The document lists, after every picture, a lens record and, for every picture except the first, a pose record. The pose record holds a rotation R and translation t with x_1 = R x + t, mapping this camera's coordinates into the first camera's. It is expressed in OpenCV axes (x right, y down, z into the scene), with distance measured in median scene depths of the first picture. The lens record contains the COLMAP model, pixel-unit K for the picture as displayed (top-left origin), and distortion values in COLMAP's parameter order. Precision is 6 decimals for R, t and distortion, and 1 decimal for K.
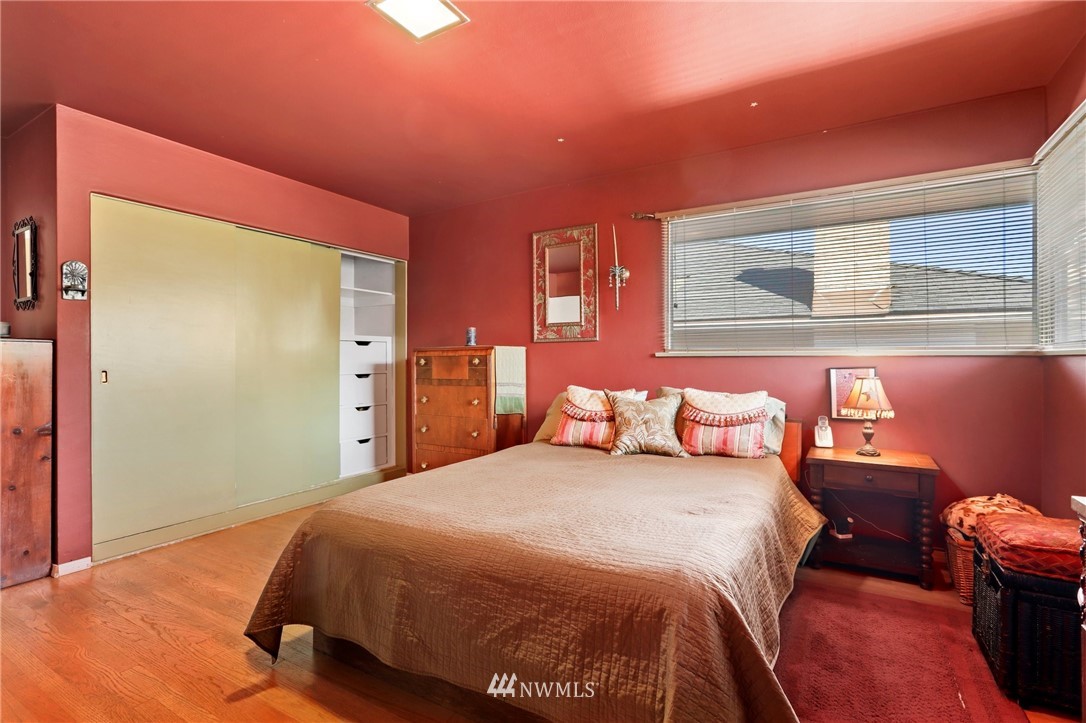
lens RADIAL K [[495.9, 0, 540.9], [0, 495.9, 360.8], [0, 0, 1]] dist [-0.036838, 0.006072]
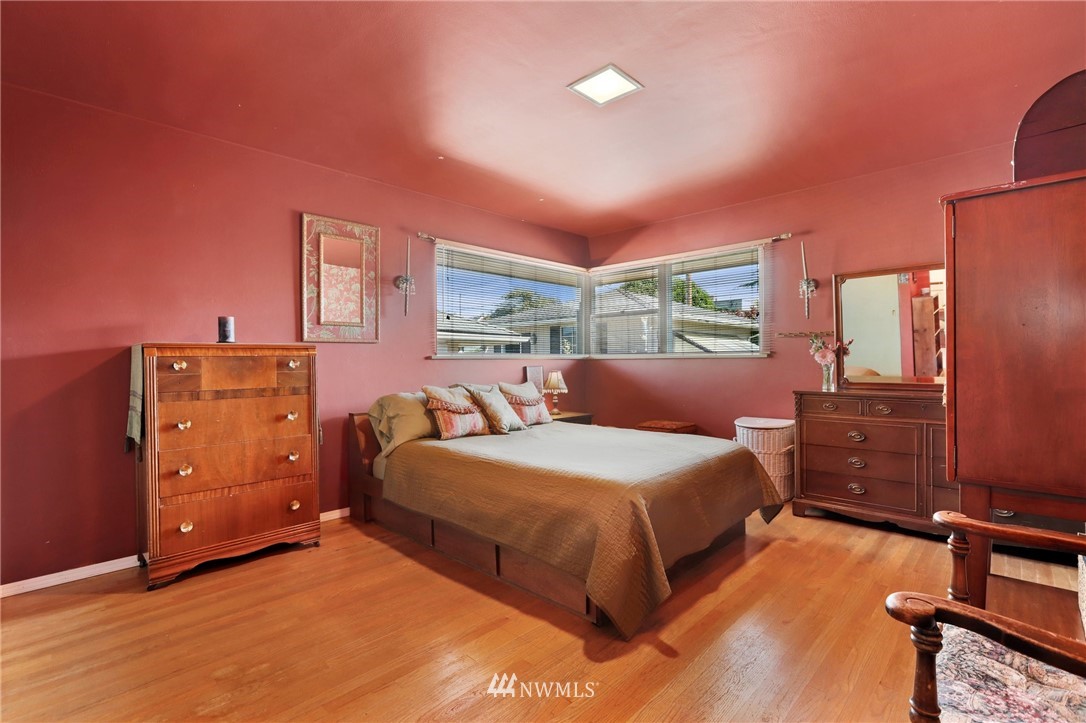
lens RADIAL K [[495.9, 0, 538.7], [0, 495.9, 360.9], [0, 0, 1]] dist [-0.036838, 0.006072]
pose [[0.244574, 0.003289, 0.969625, -0.750586], [0.006430, 0.999967, -0.005014, 0.002811], [-0.969609, 0.007461, 0.244545, 0.416209]]
